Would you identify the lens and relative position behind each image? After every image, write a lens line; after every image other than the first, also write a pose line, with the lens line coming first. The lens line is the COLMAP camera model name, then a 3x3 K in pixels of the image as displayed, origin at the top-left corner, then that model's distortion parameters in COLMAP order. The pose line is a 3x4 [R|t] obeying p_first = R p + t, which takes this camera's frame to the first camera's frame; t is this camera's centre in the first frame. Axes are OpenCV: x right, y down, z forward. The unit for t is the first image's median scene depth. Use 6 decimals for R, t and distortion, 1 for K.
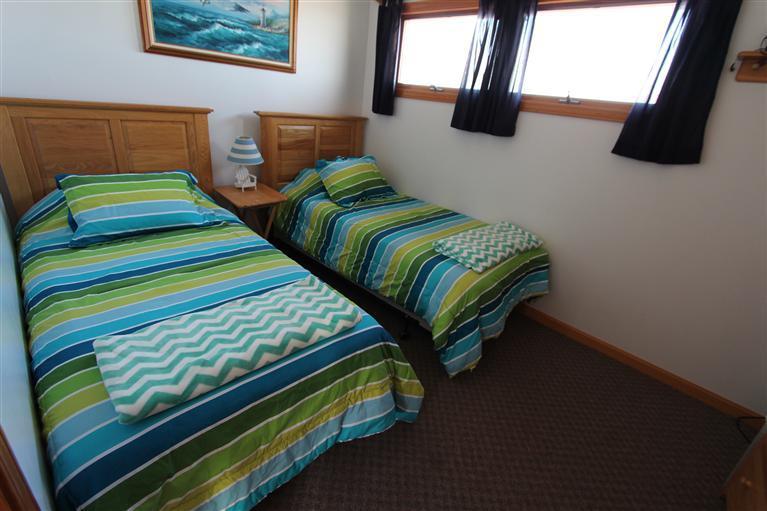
lens RADIAL K [[354.7, 0, 386.0], [0, 354.7, 254.9], [0, 0, 1]] dist [-0.014784, 0.001832]
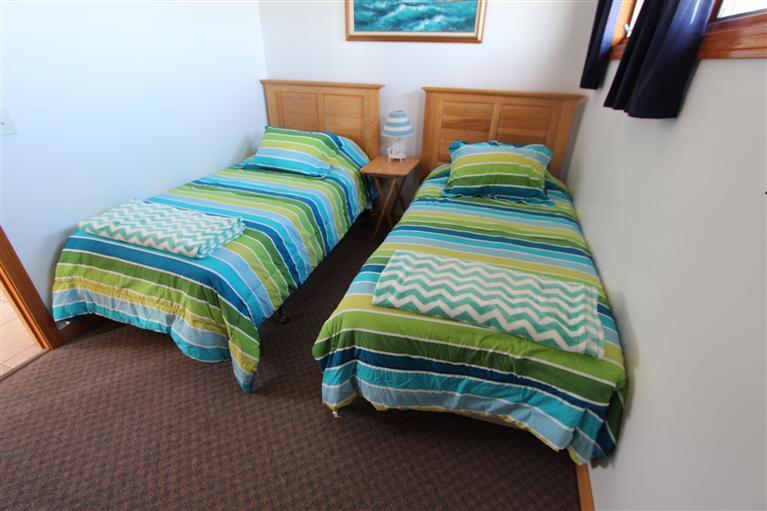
lens RADIAL K [[354.7, 0, 385.7], [0, 354.7, 255.5], [0, 0, 1]] dist [-0.014784, 0.001832]
pose [[0.445060, 0.352711, -0.823114, 0.637270], [-0.340050, 0.916883, 0.209026, -0.148015], [0.828424, 0.186871, 0.528008, 0.499779]]
